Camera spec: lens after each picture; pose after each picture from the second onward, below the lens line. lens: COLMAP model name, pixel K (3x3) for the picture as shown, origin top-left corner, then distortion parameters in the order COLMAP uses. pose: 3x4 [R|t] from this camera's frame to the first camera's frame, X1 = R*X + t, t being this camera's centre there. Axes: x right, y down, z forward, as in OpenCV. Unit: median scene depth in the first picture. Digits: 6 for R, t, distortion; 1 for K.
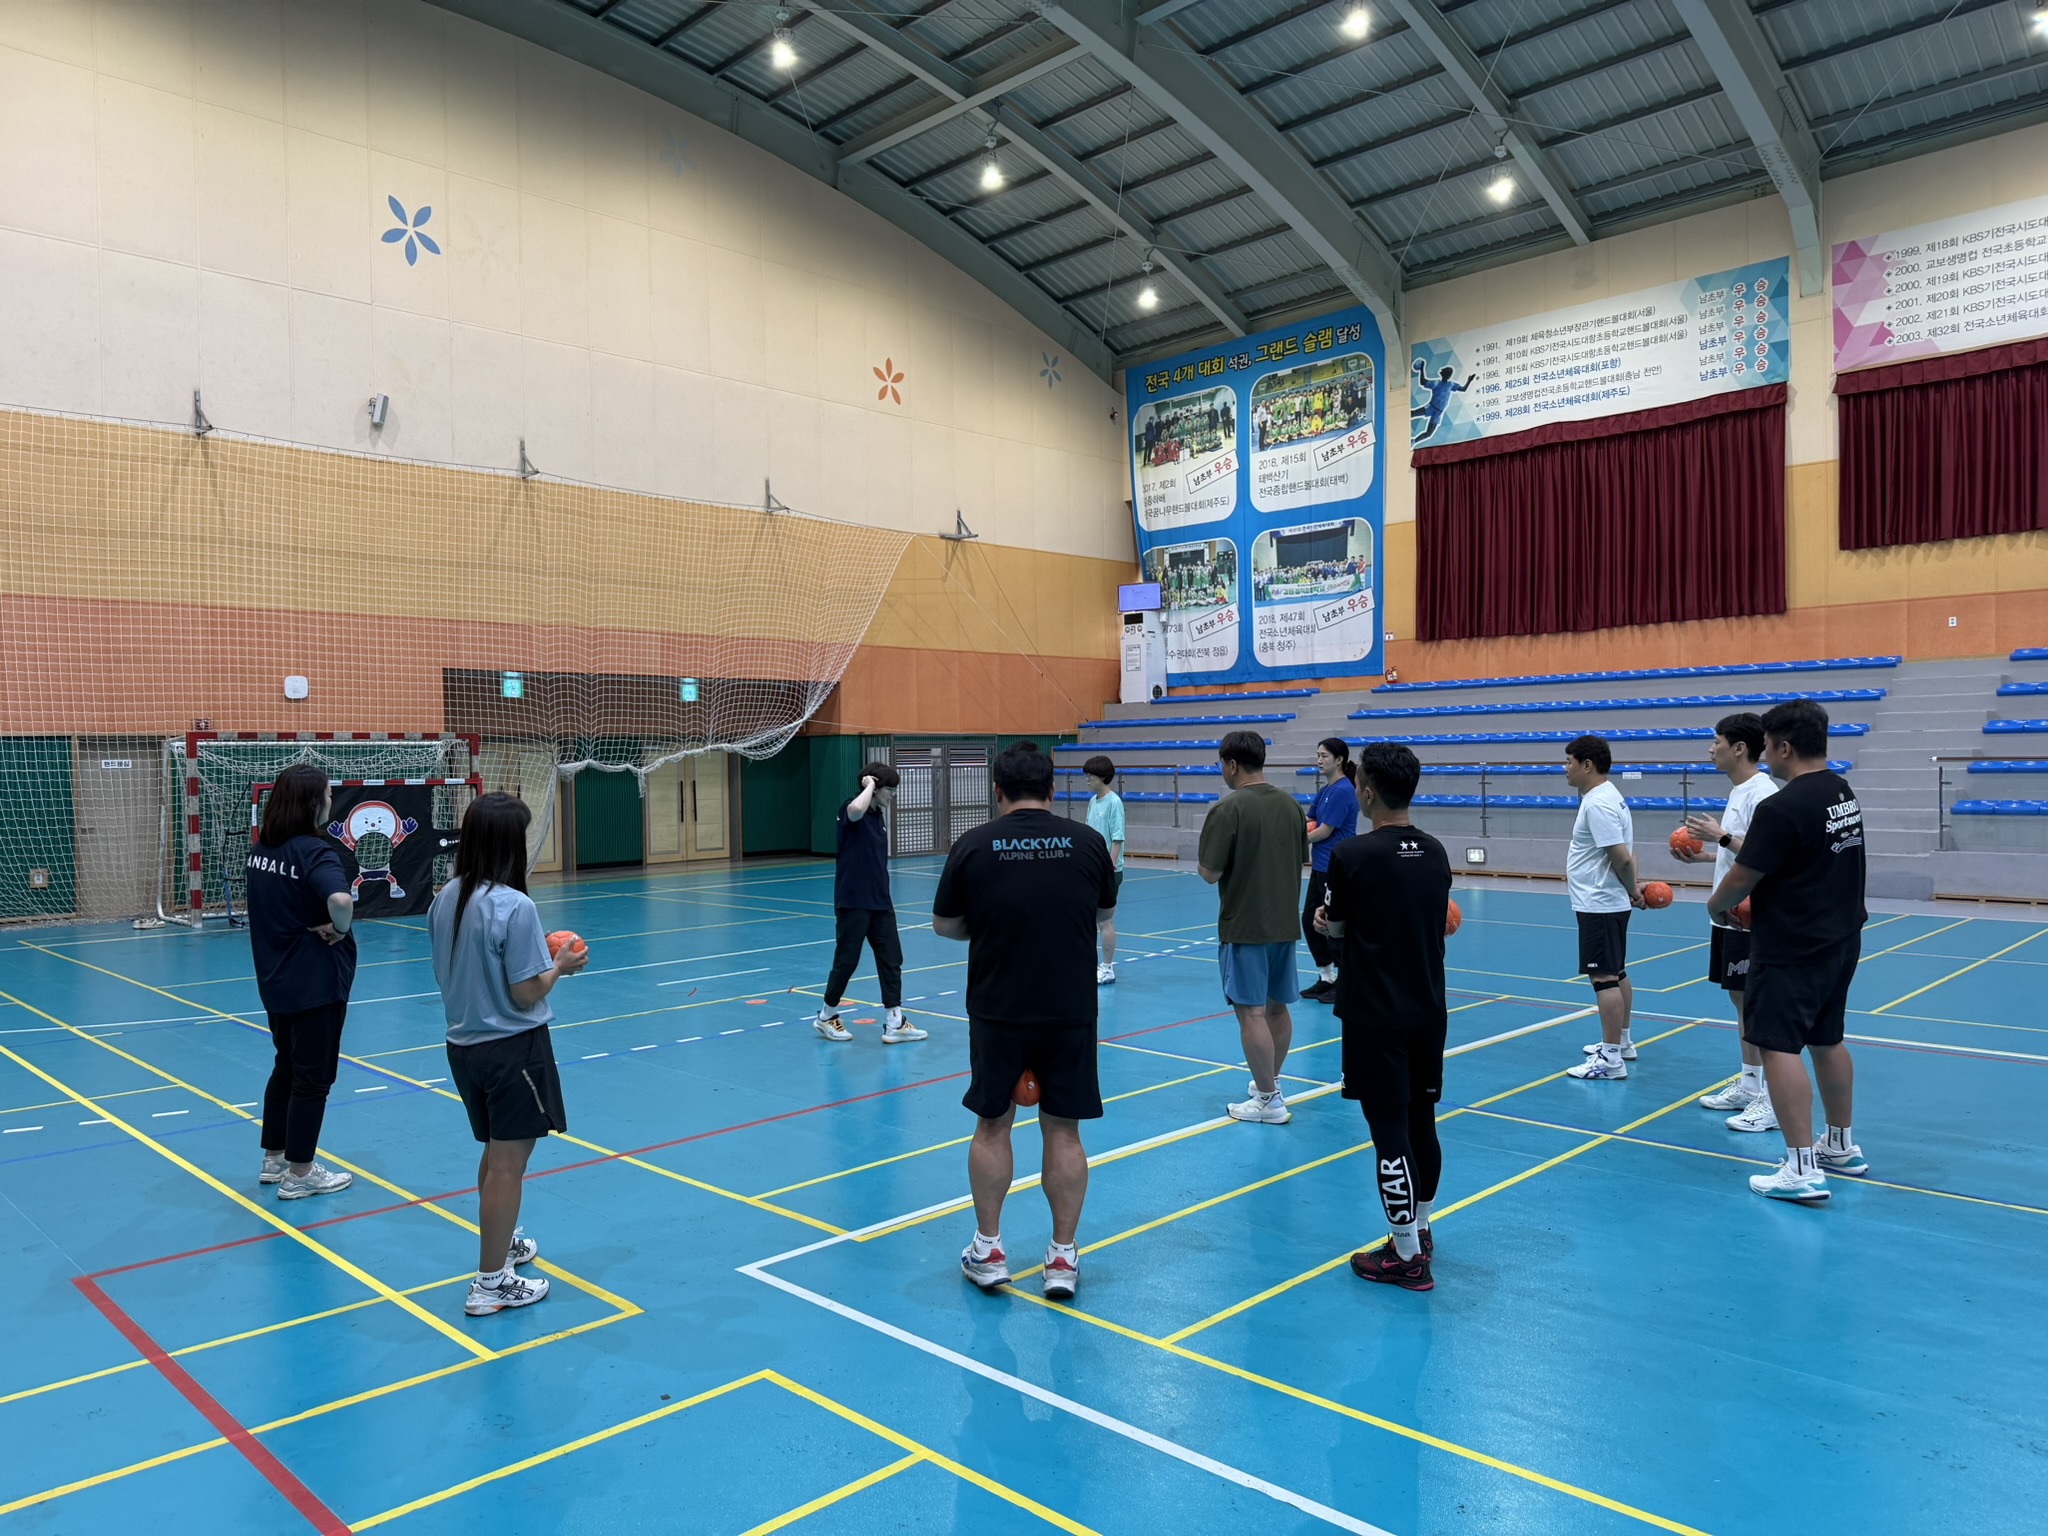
lens RADIAL K [[1437.4, 0, 1027.3], [0, 1437.4, 783.9], [0, 0, 1]] dist [0.062959, -0.083065]
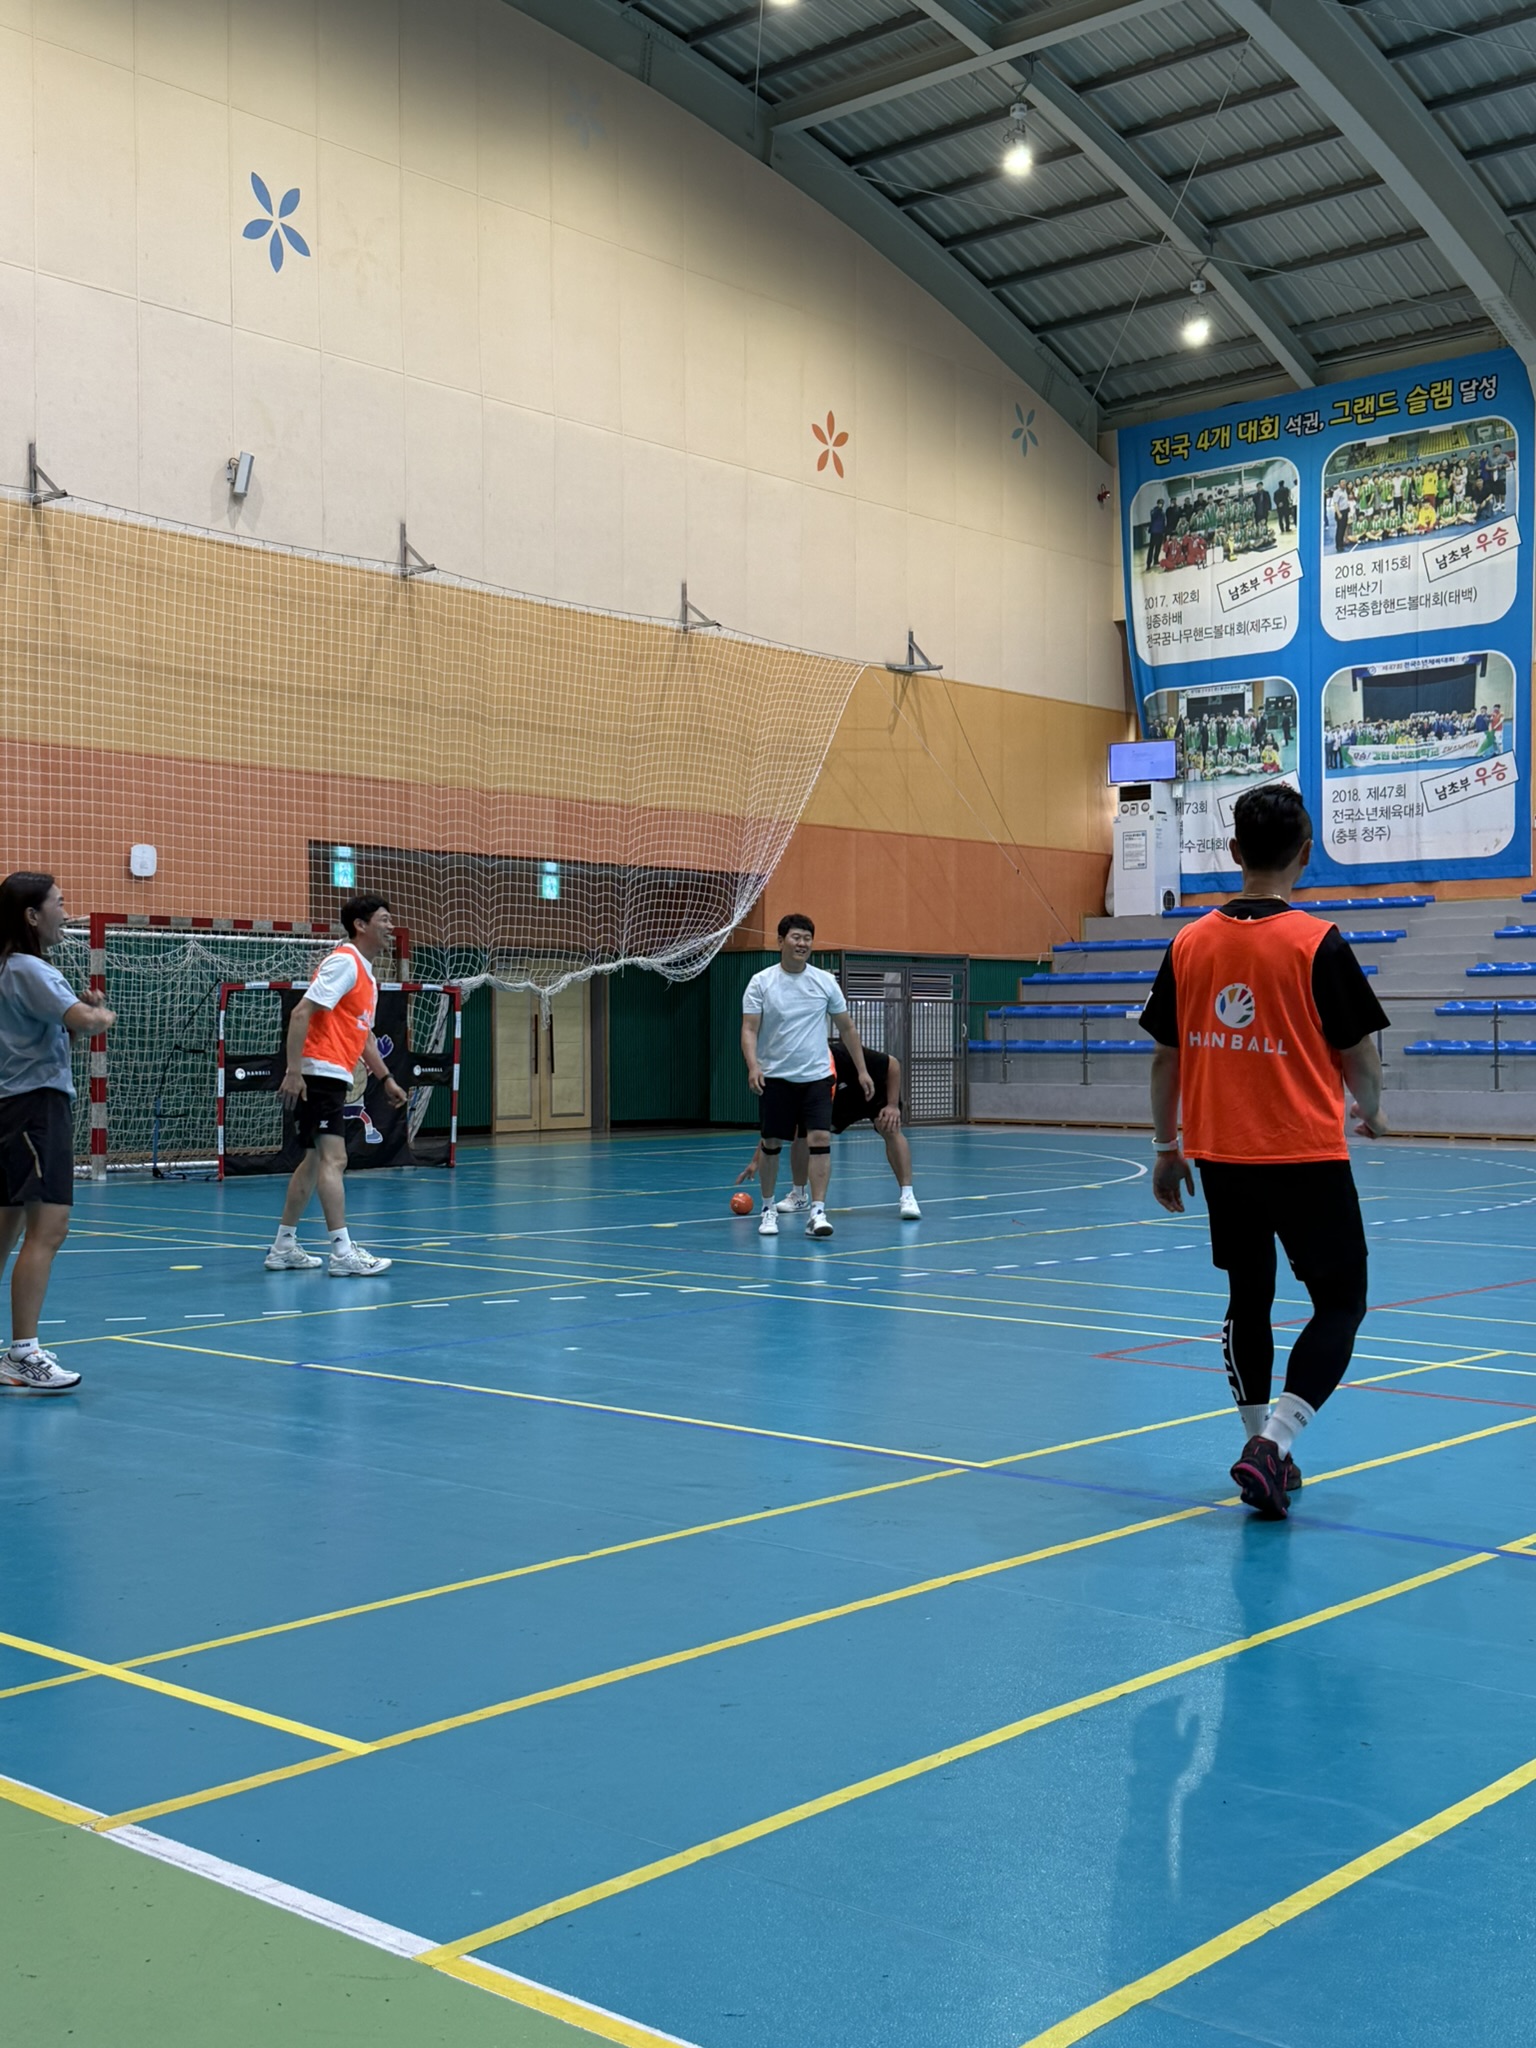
lens RADIAL K [[2350.6, 0, 734.2], [0, 2350.6, 1006.5], [0, 0, 1]] dist [0.092808, 0.000000]
pose [[0.998770, 0.013536, 0.047695, -0.200877], [-0.012068, 0.999449, -0.030928, 0.028365], [-0.048088, 0.030315, 0.998383, -0.128992]]
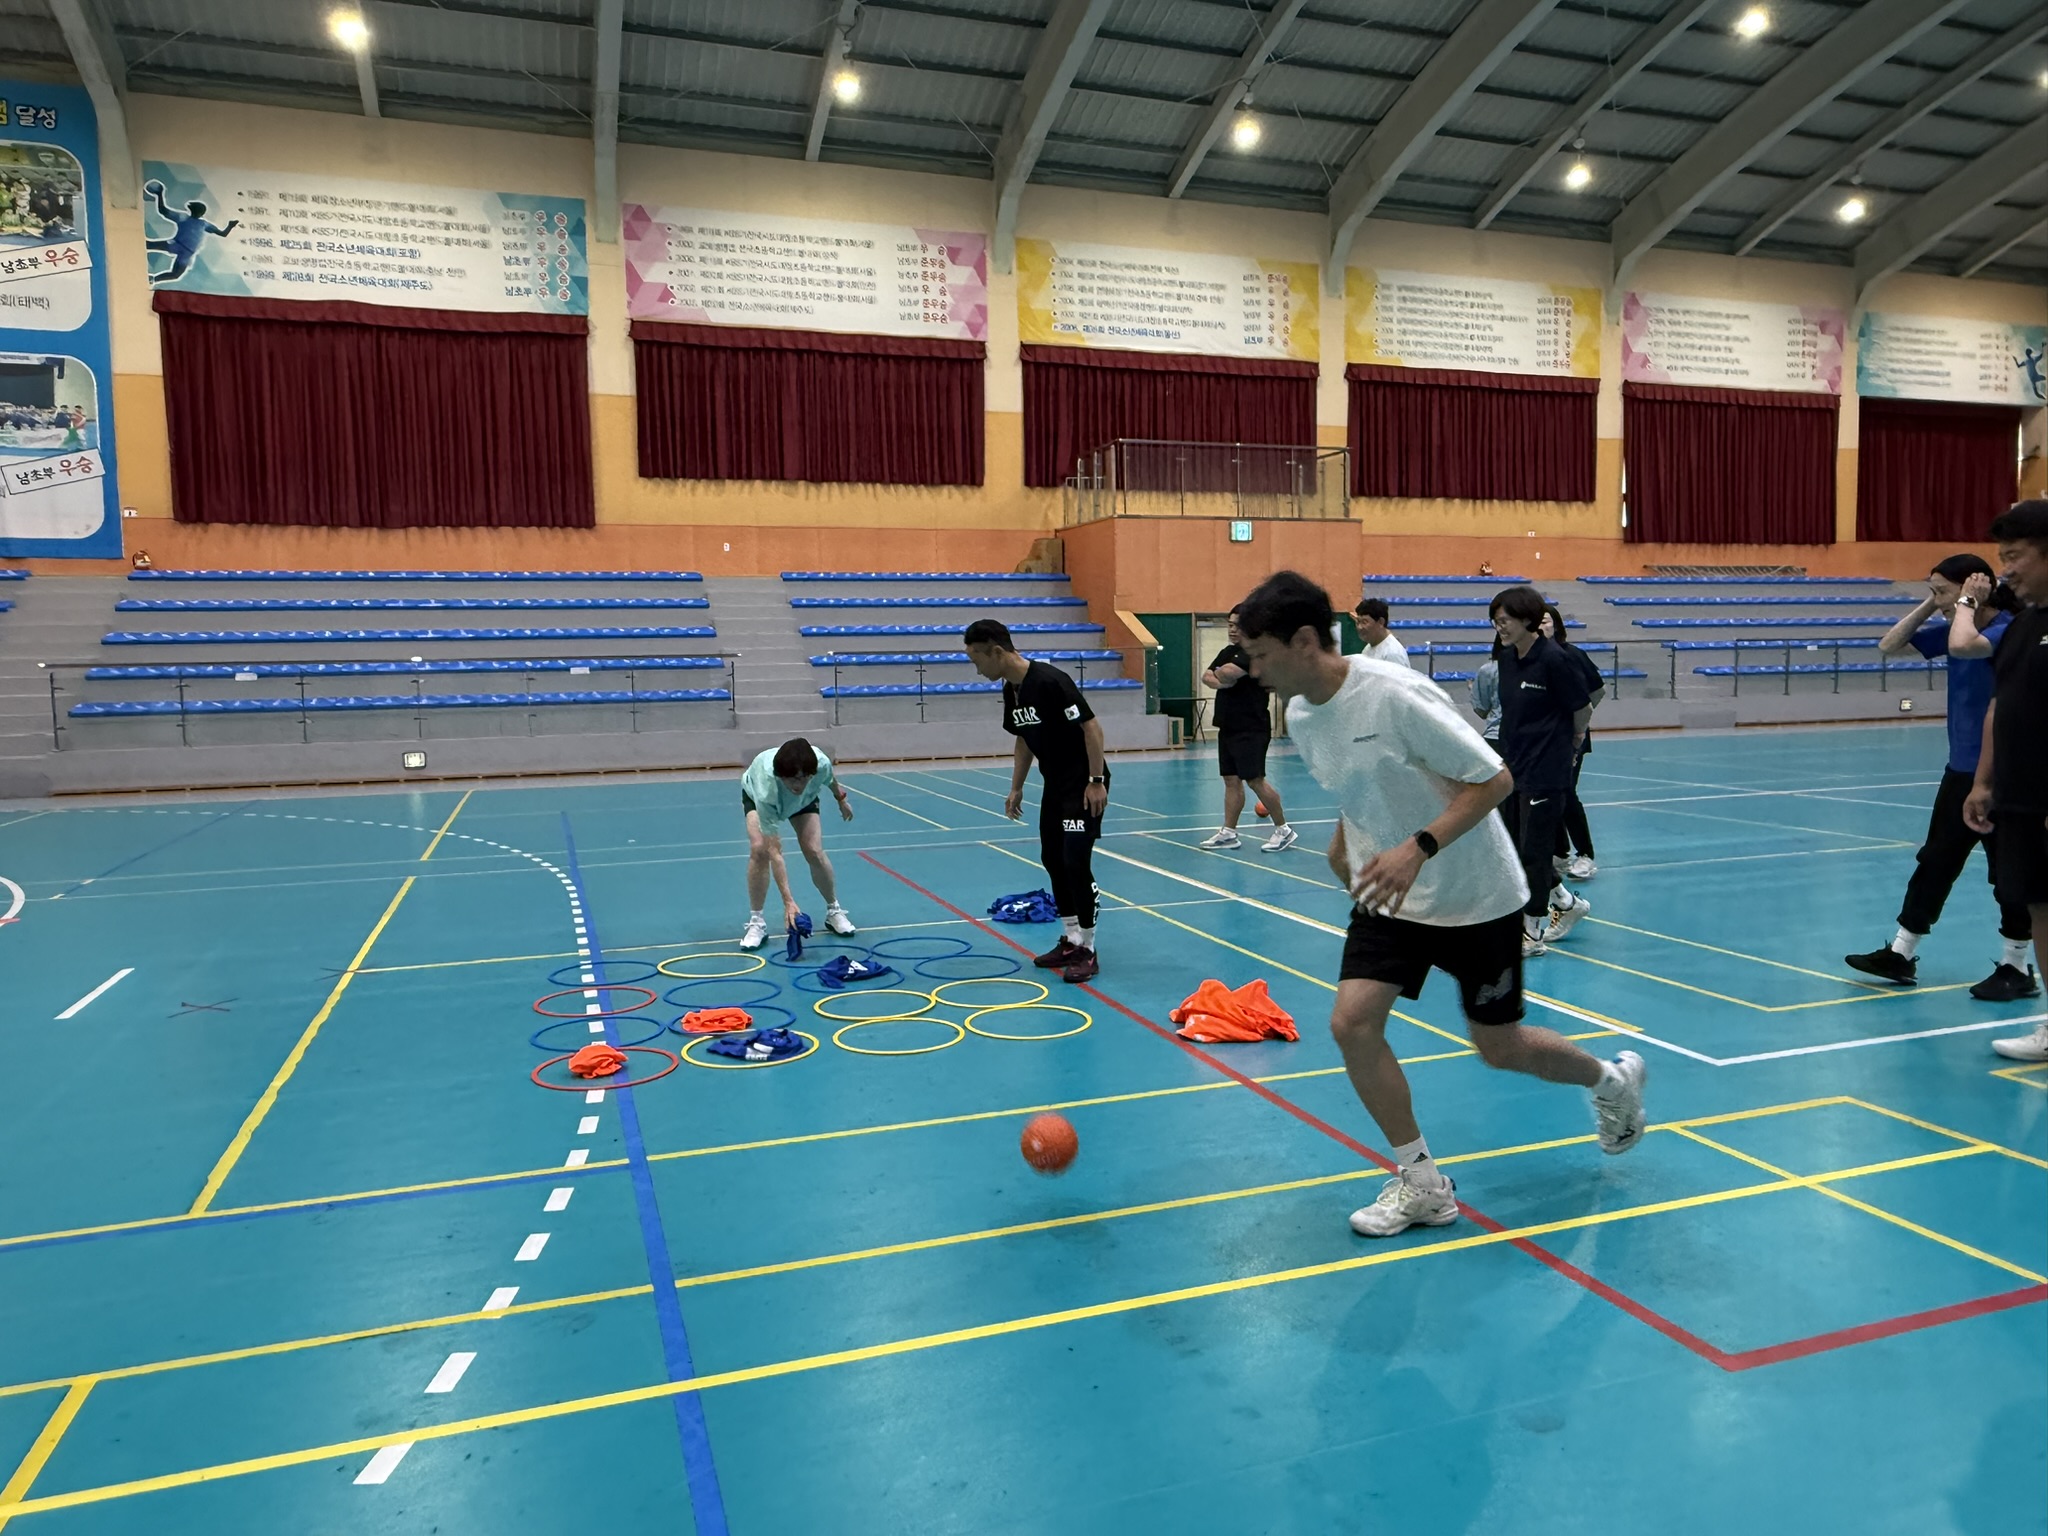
lens RADIAL K [[1390.6, 0, 1037.5], [0, 1390.6, 764.5], [0, 0, 1]] dist [-0.015506, 0.012800]
pose [[0.435045, -0.062606, 0.898230, -0.252568], [0.024638, 0.998034, 0.057629, 0.008555], [-0.900072, -0.002941, 0.435732, 0.202656]]
